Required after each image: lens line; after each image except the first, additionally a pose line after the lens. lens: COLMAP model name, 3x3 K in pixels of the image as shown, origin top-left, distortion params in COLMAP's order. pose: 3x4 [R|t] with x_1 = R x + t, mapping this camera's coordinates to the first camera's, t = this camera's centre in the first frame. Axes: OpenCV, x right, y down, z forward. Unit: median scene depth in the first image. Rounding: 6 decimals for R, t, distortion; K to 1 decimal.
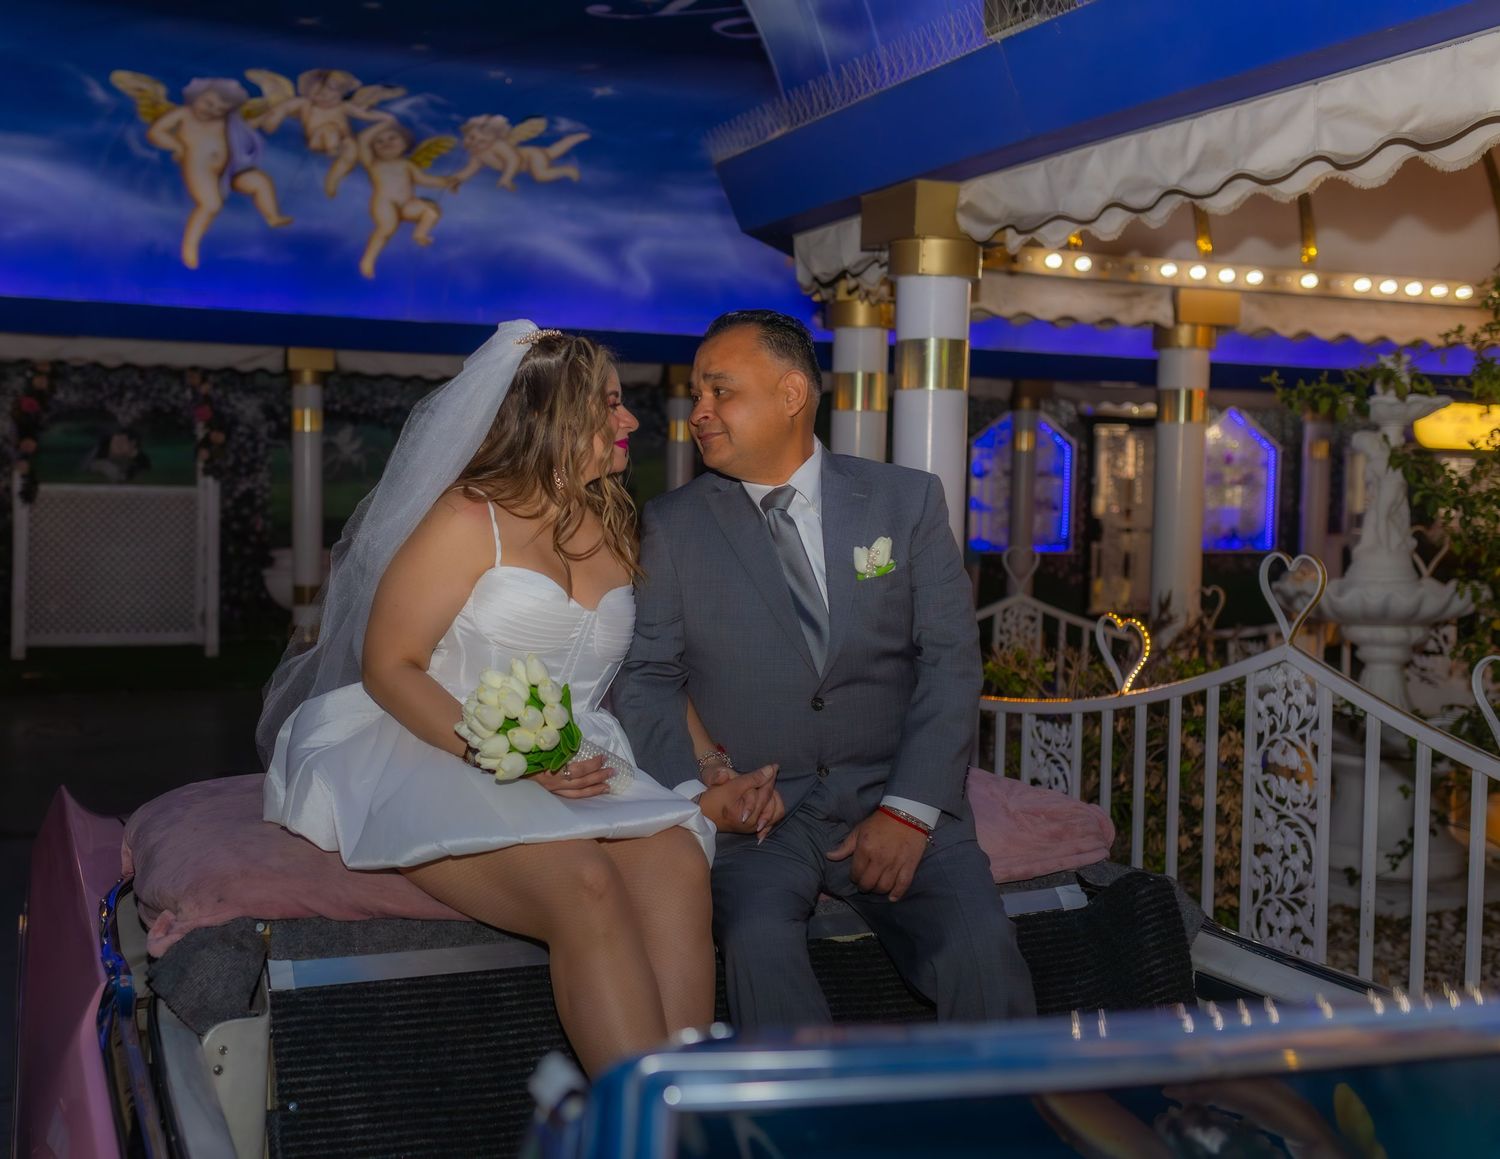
lens RADIAL K [[1649.1, 0, 639.2], [0, 1649.1, 579.5], [0, 0, 1]] dist [-0.002412, 0.014013]
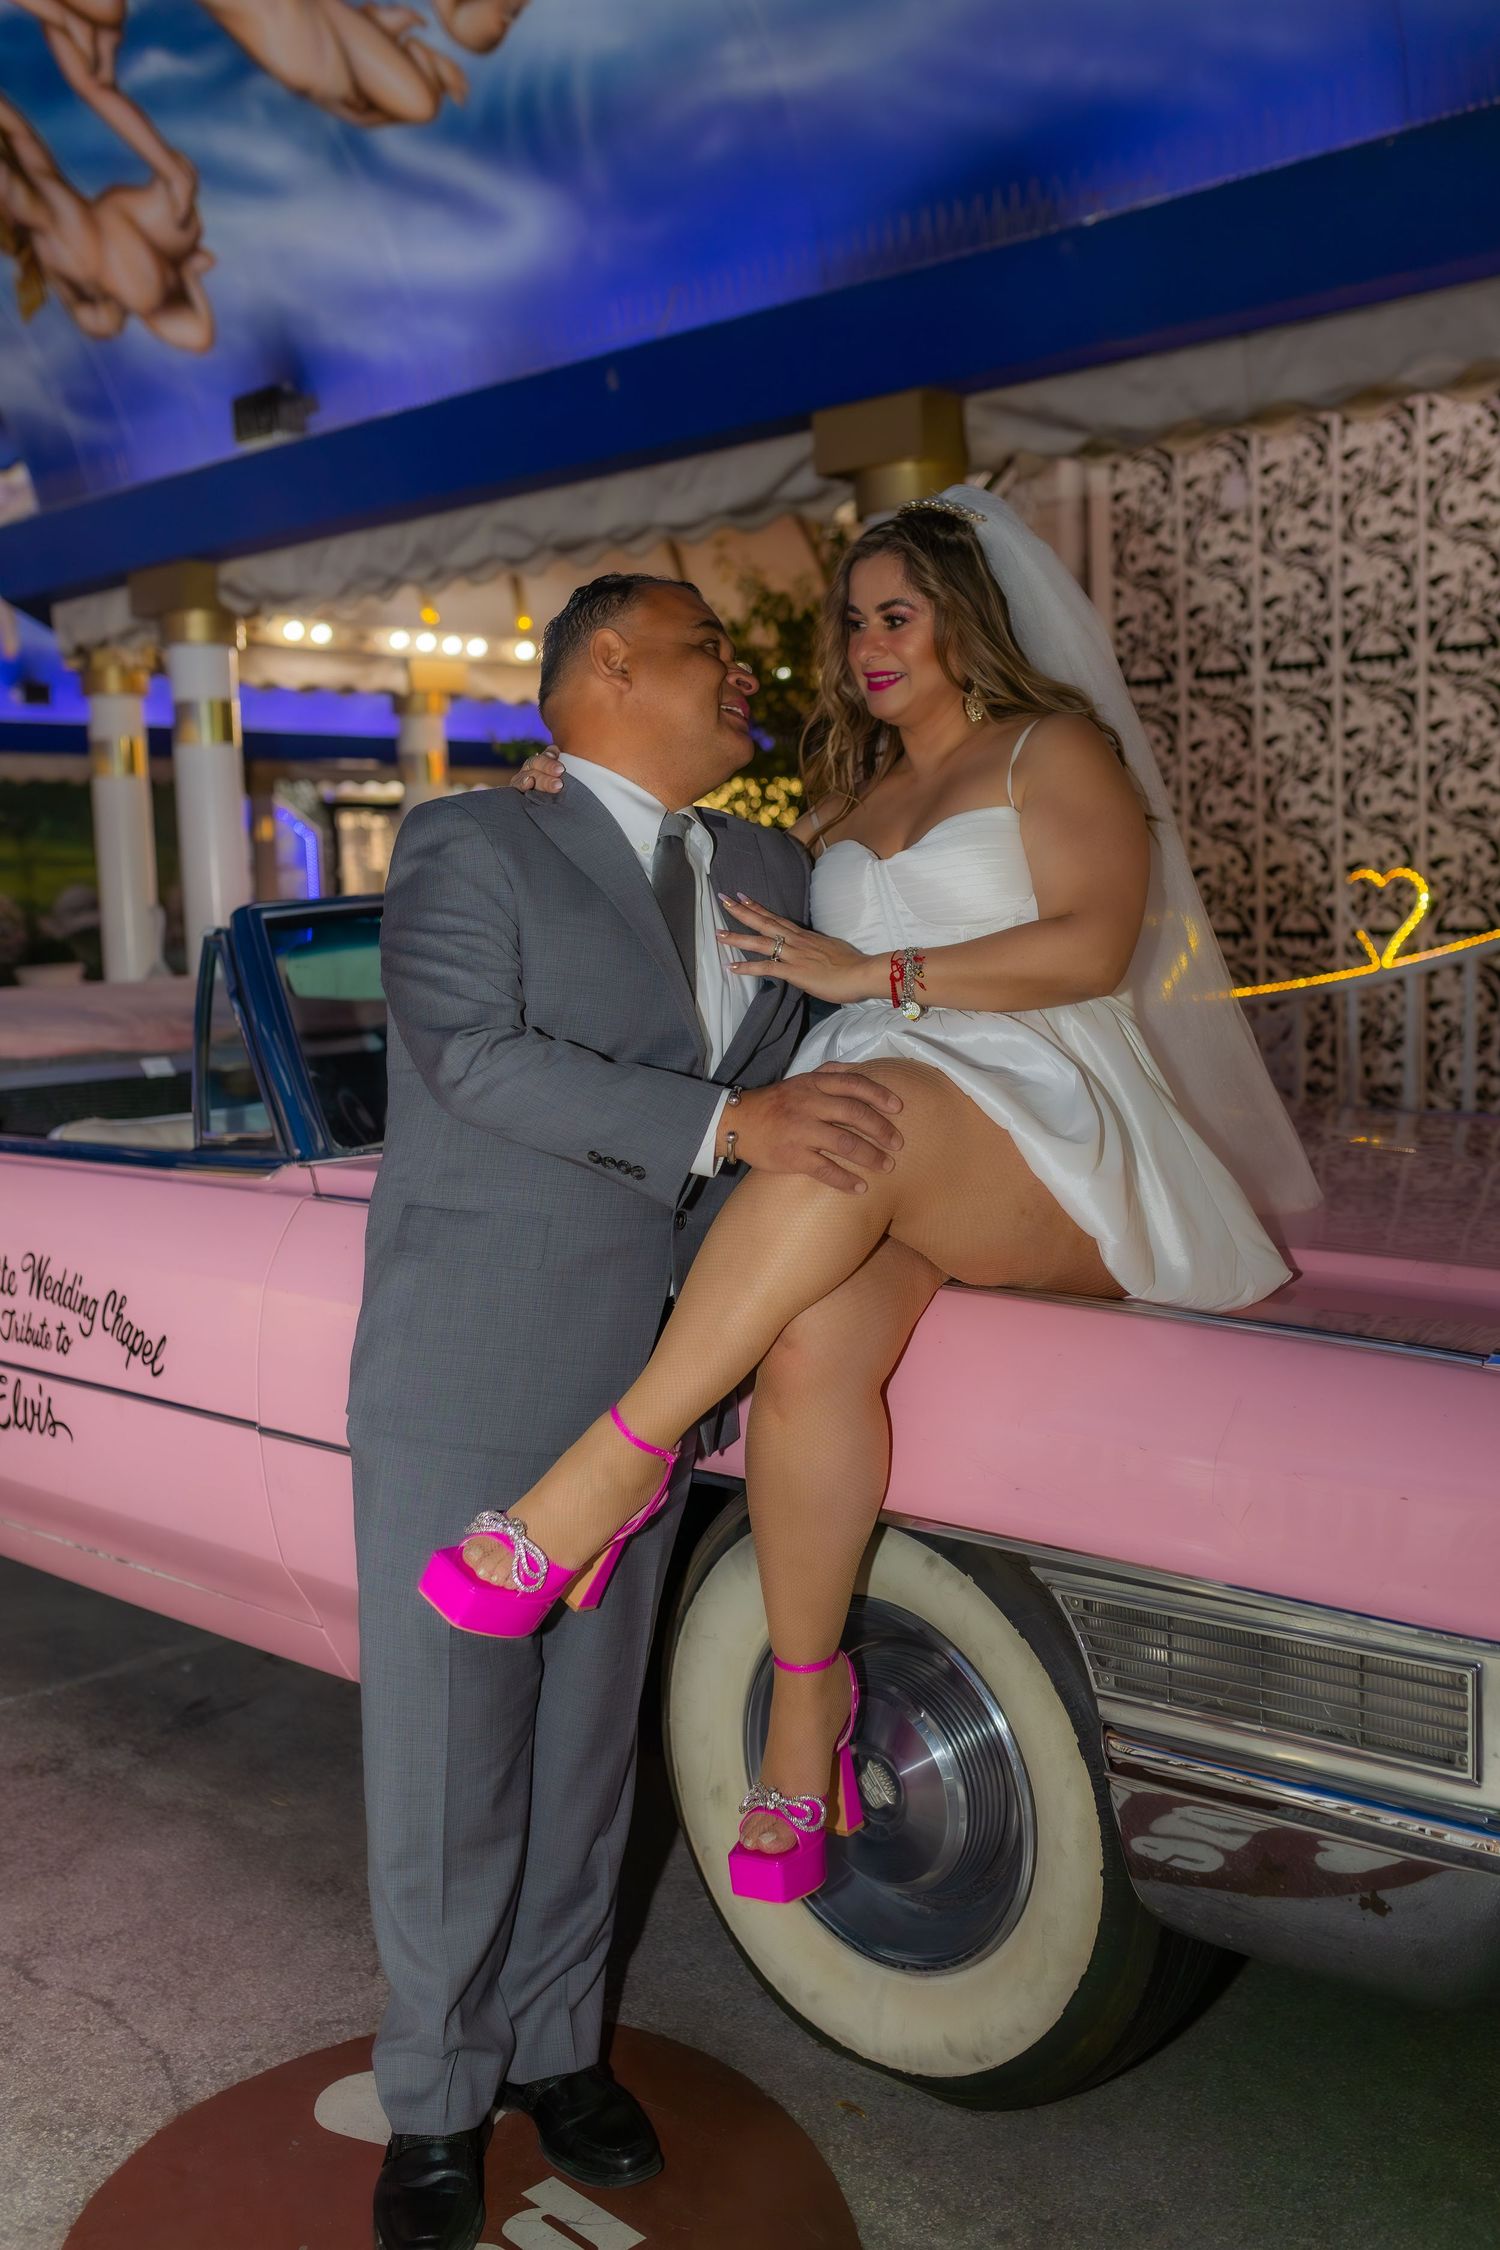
lens RADIAL K [[2177.9, 0, 728.3], [0, 2177.9, 1127.6], [0, 0, 1]] dist [0.008008, 0.004909]
pose [[0.899823, -0.093665, 0.426082, -0.115165], [0.078552, 0.995503, 0.052951, 0.066432], [-0.429125, -0.014177, 0.903134, -0.358742]]
